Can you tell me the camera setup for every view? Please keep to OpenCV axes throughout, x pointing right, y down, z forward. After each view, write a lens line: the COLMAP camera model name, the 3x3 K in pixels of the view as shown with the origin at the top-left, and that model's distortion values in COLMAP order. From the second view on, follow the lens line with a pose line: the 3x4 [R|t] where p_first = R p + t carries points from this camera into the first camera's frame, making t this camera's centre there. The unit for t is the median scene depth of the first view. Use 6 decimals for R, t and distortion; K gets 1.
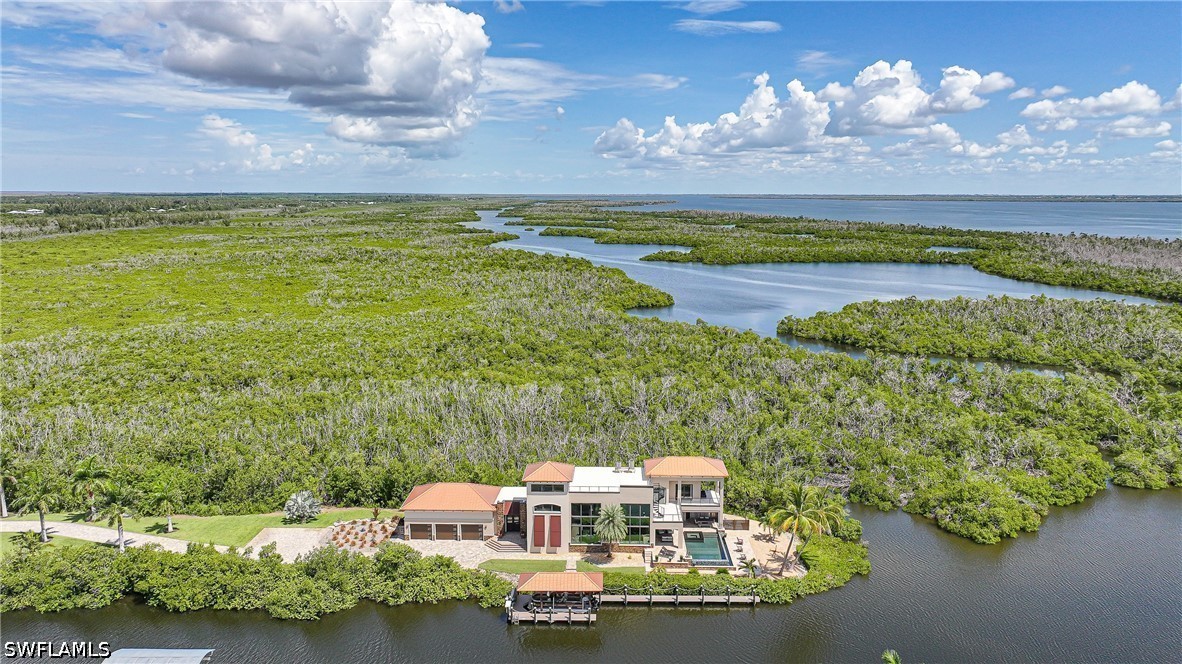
lens RADIAL K [[821.9, 0, 591.0], [0, 821.9, 332.0], [0, 0, 1]] dist [0.002492, 0.001009]
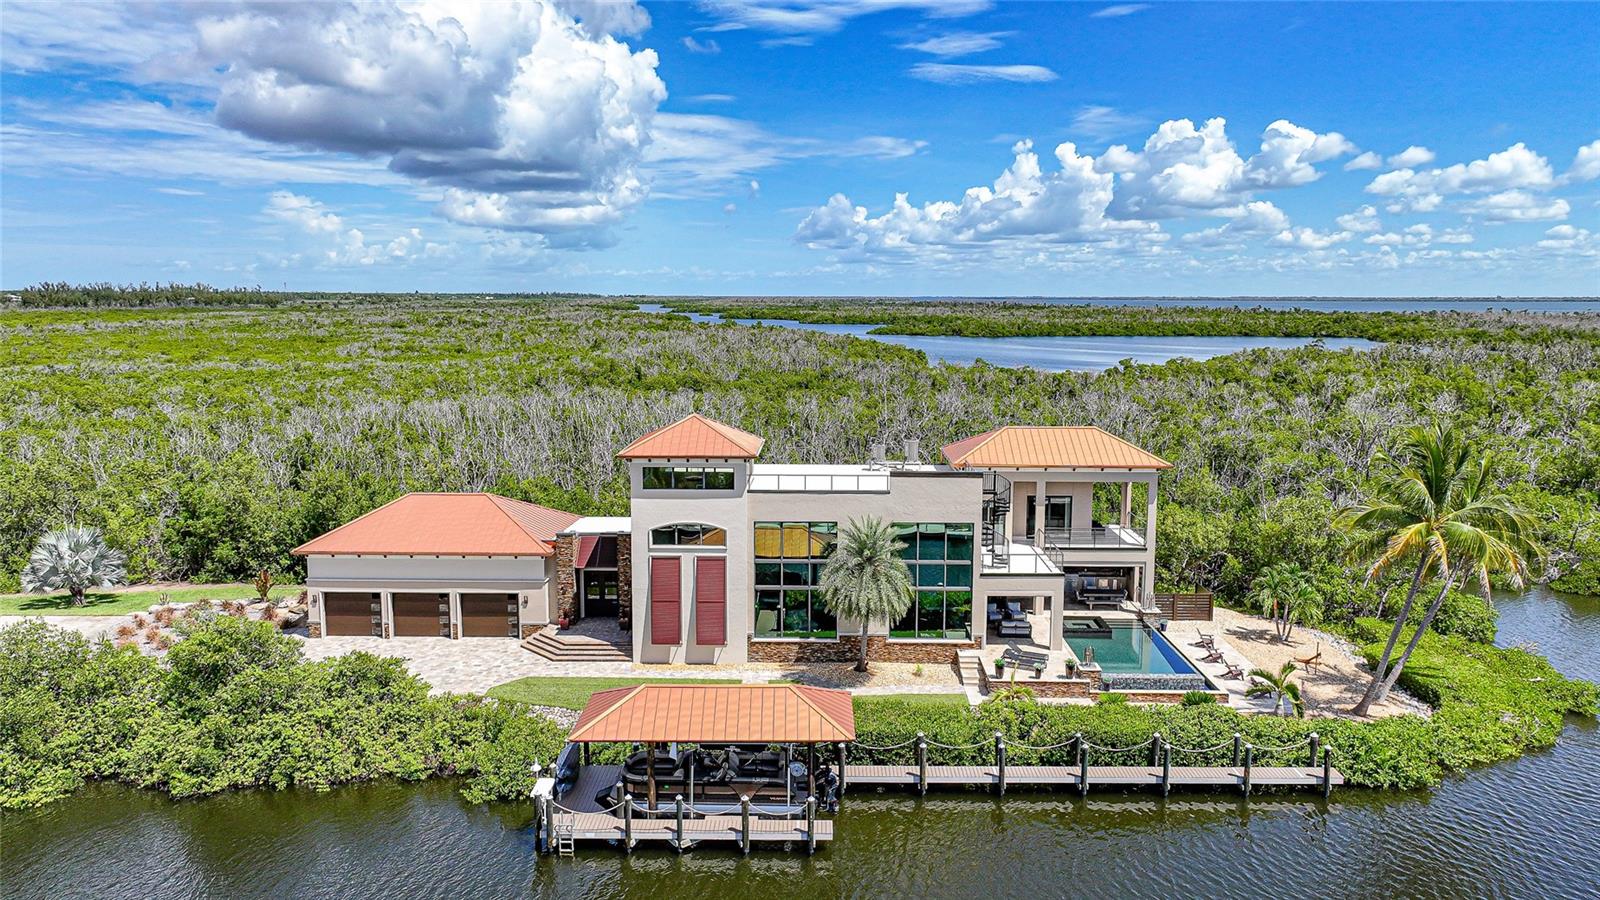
lens RADIAL K [[1112.6, 0, 800.0], [0, 1112.6, 450.0], [0, 0, 1]] dist [0.002492, 0.001009]
pose [[0.999983, -0.000242, 0.005906, -0.007476], [0.000417, 0.999562, -0.029608, 0.201546], [-0.005897, 0.029610, 0.999544, 0.539596]]
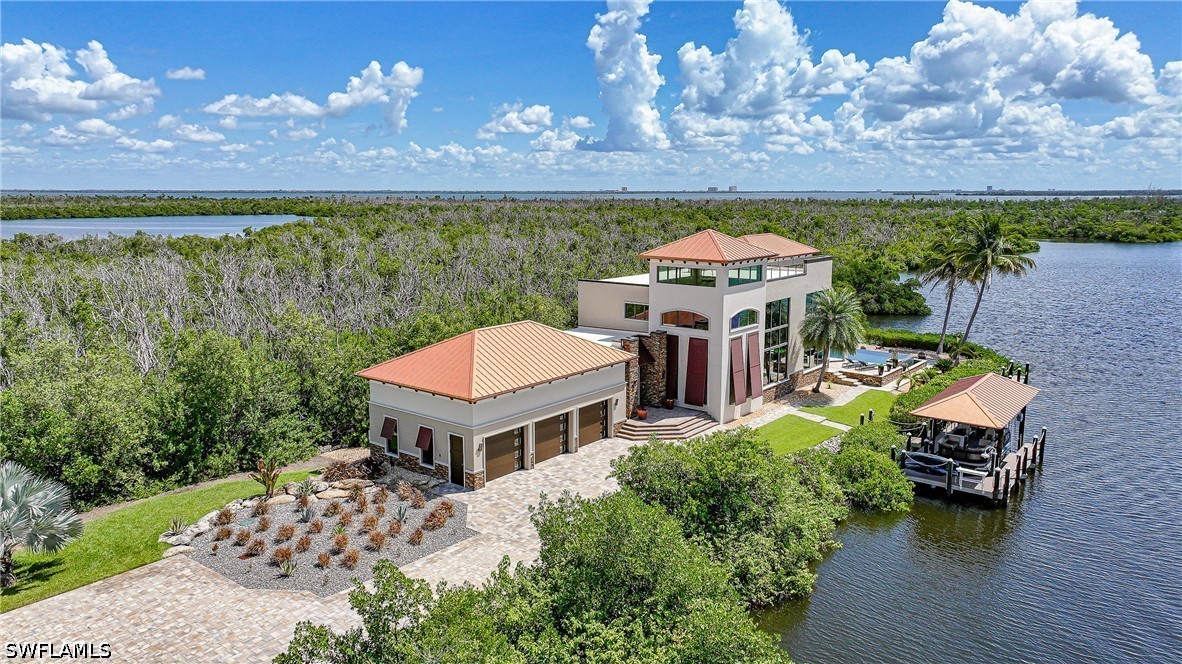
lens RADIAL K [[821.9, 0, 591.0], [0, 821.9, 332.0], [0, 0, 1]] dist [0.002492, 0.001009]
pose [[0.602352, -0.133815, 0.786934, -0.504205], [0.130749, 0.989073, 0.068107, 0.187936], [-0.787450, 0.061866, 0.613266, 0.823295]]
